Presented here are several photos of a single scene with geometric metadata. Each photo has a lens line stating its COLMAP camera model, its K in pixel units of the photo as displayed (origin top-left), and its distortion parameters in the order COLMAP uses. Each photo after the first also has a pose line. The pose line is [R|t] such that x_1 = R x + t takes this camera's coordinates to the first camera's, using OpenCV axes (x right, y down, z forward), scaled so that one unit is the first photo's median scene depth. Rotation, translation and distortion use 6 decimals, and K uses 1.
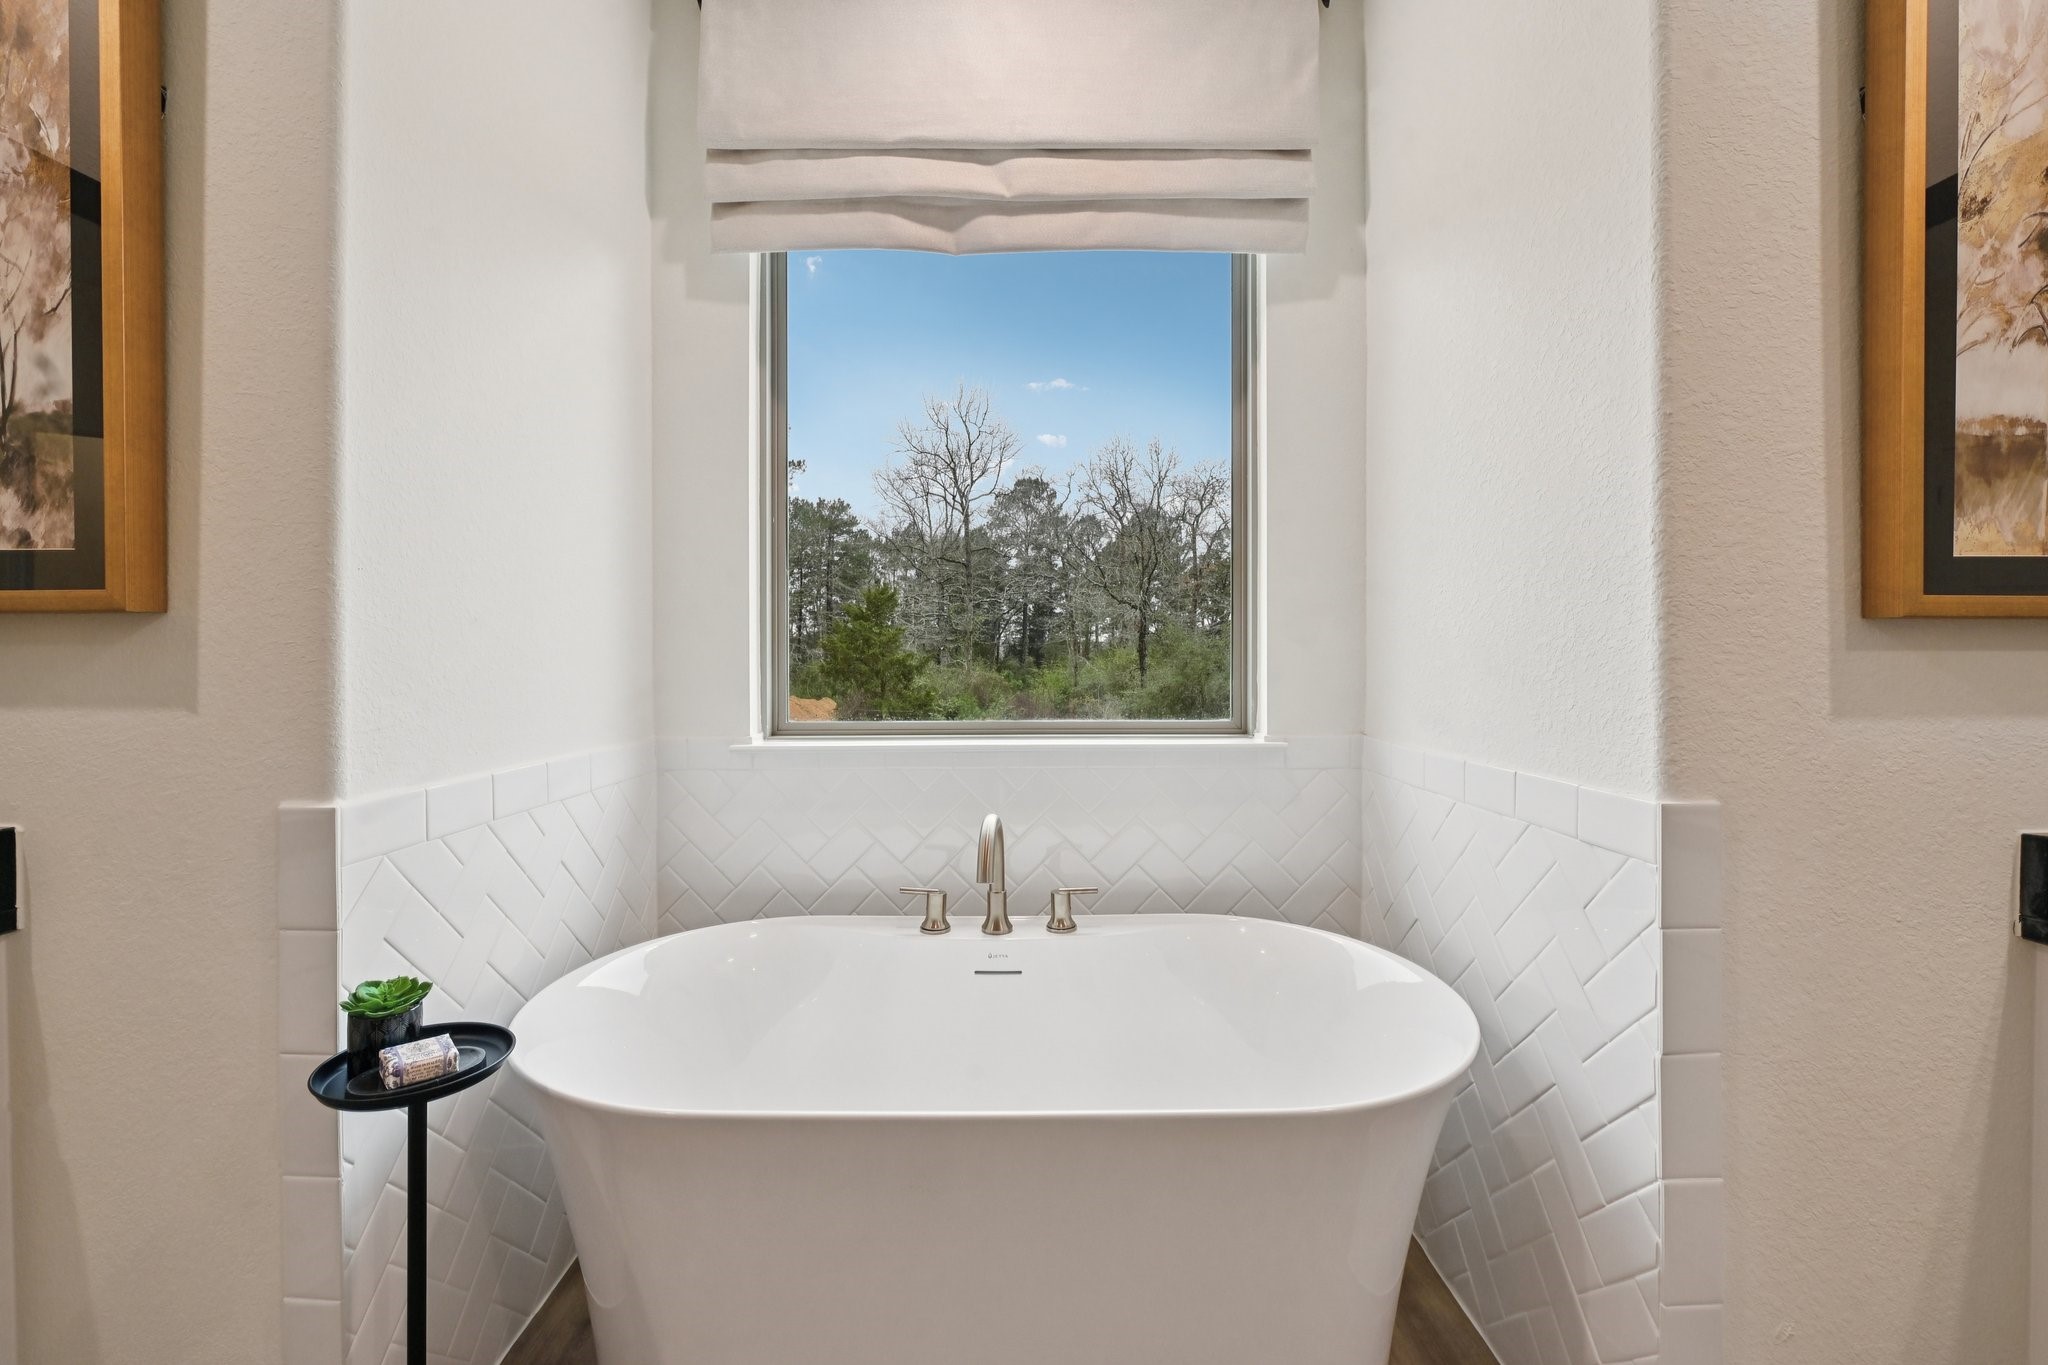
lens RADIAL K [[846.4, 0, 1019.0], [0, 846.4, 666.7], [0, 0, 1]] dist [-0.010493, -0.000217]
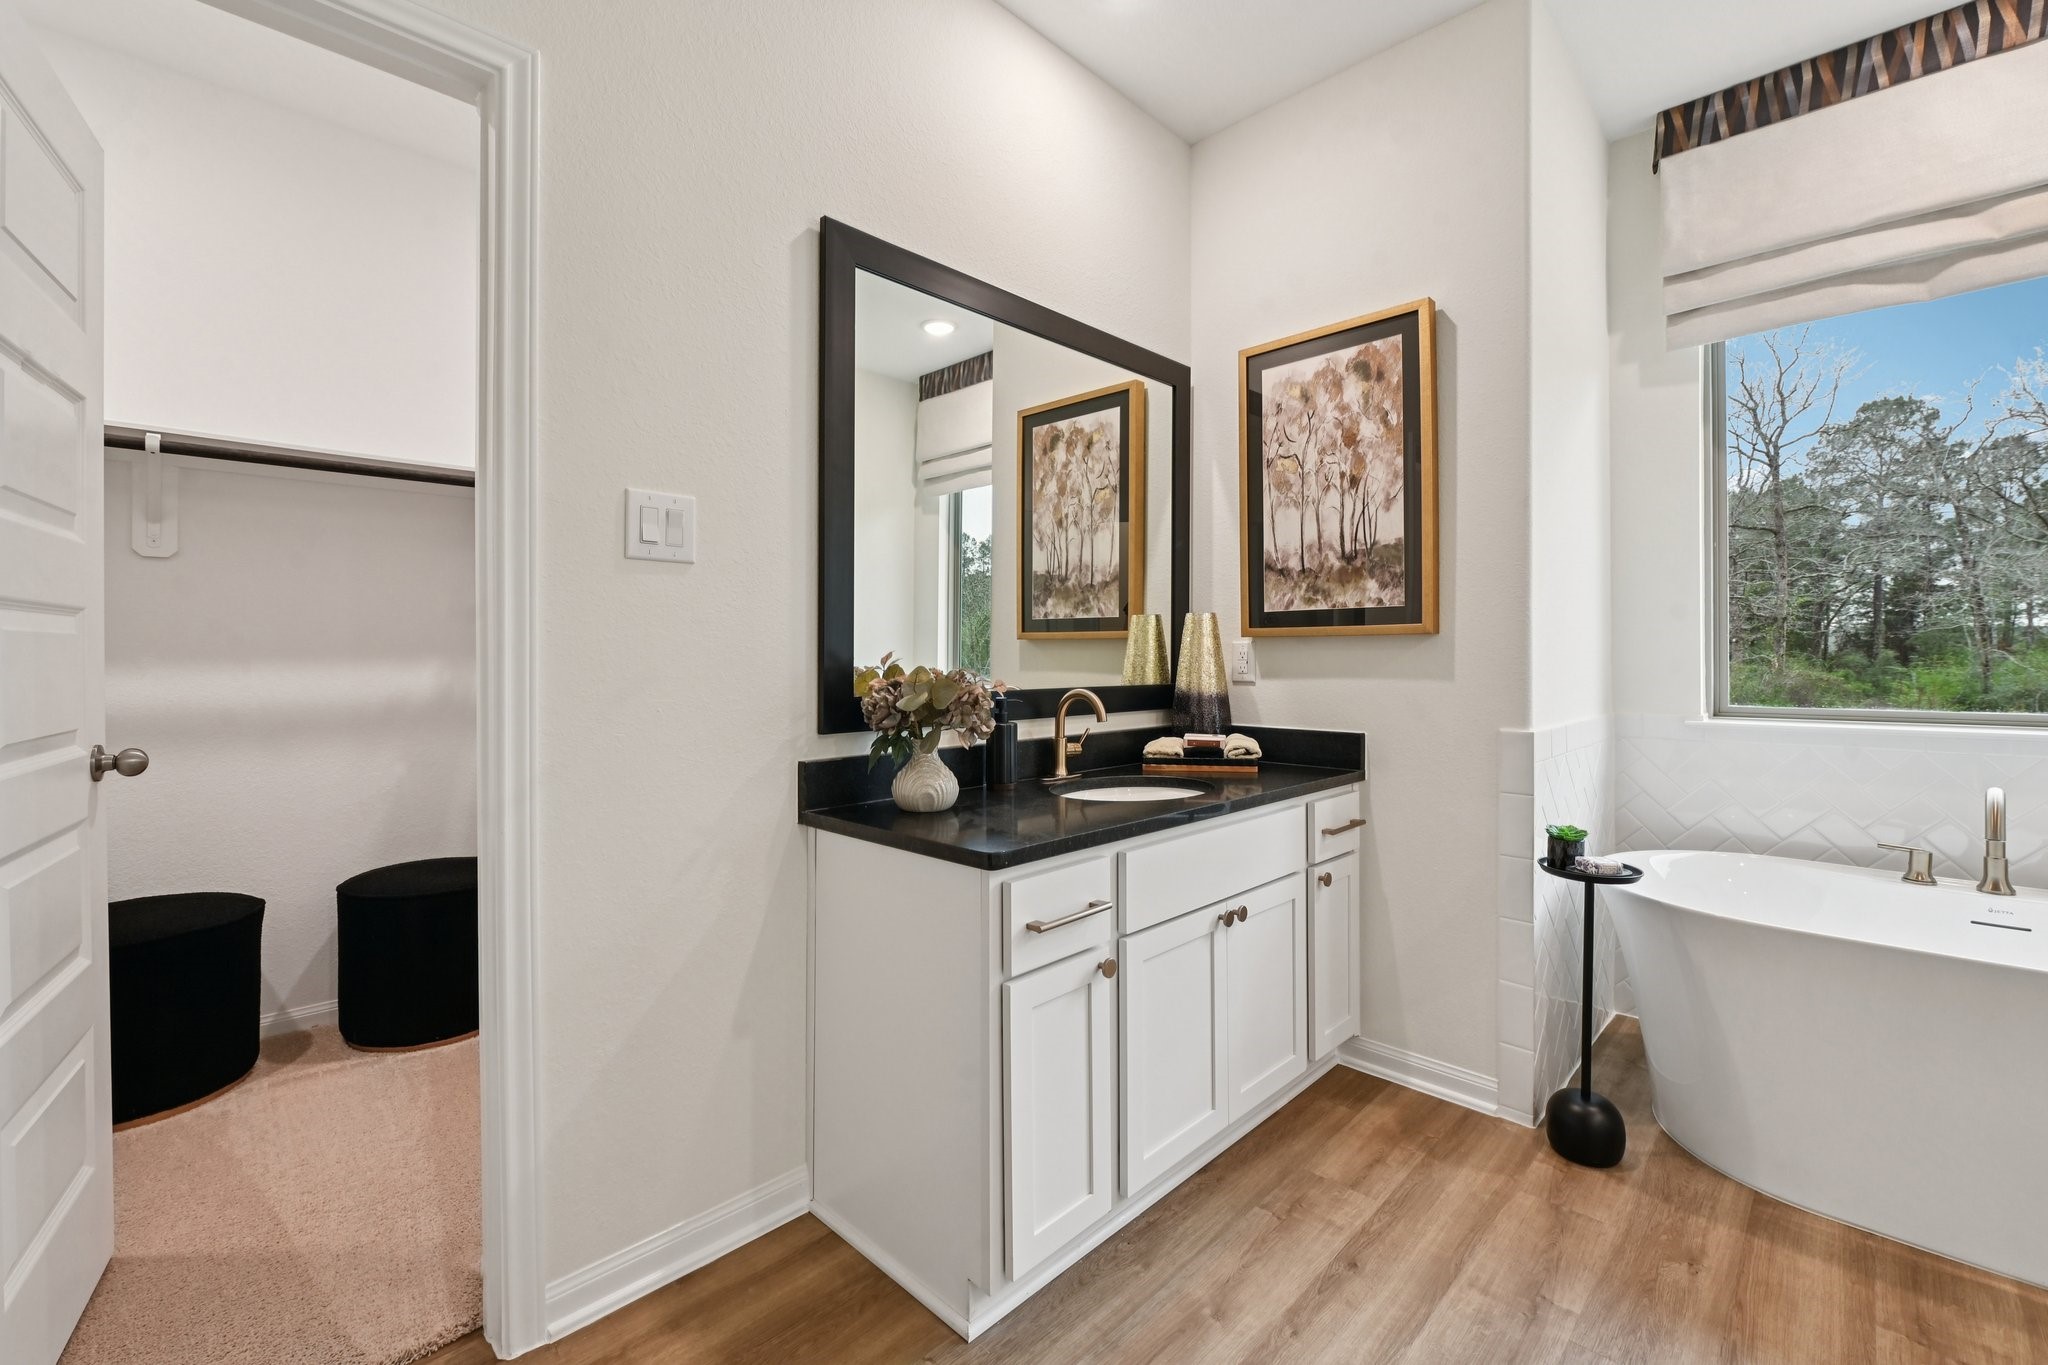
lens RADIAL K [[860.0, 0, 1022.7], [0, 860.0, 655.2], [0, 0, 1]] dist [-0.009654, 0.000364]
pose [[0.713022, -0.000671, -0.701141, -0.005227], [-0.004766, 0.999972, -0.005805, 0.000109], [0.701125, 0.007481, 0.712999, -0.024654]]
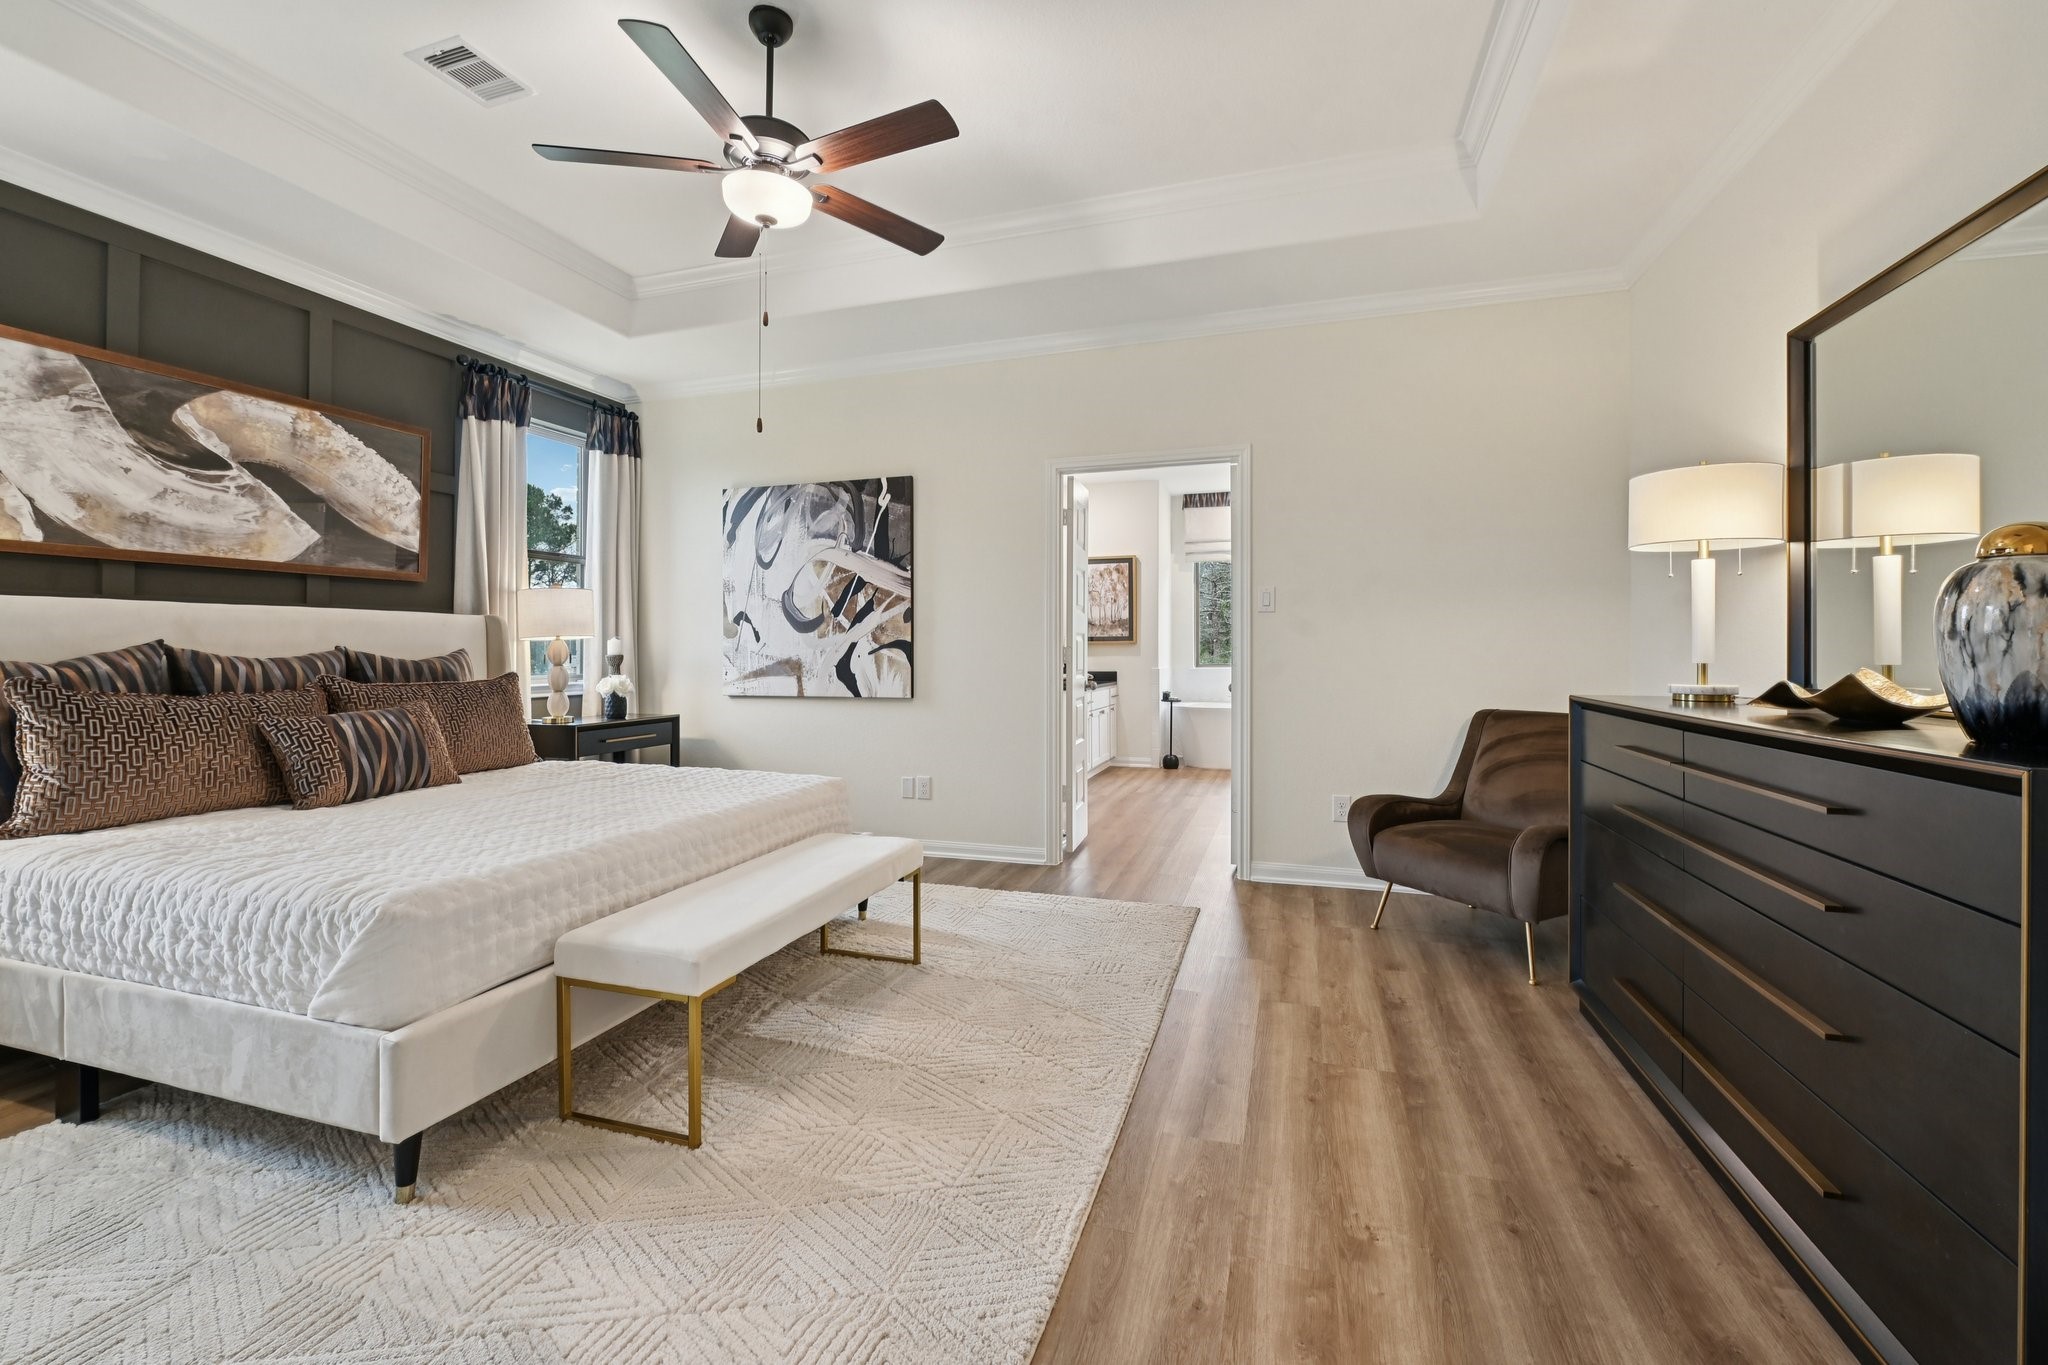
lens RADIAL K [[851.6, 0, 1024.8], [0, 851.6, 671.2], [0, 0, 1]] dist [-0.007957, -0.000170]
pose [[0.953196, 0.002909, -0.302338, 0.007729], [0.000992, 0.999918, 0.012752, 0.001784], [0.302350, -0.012455, 0.953116, -0.136960]]
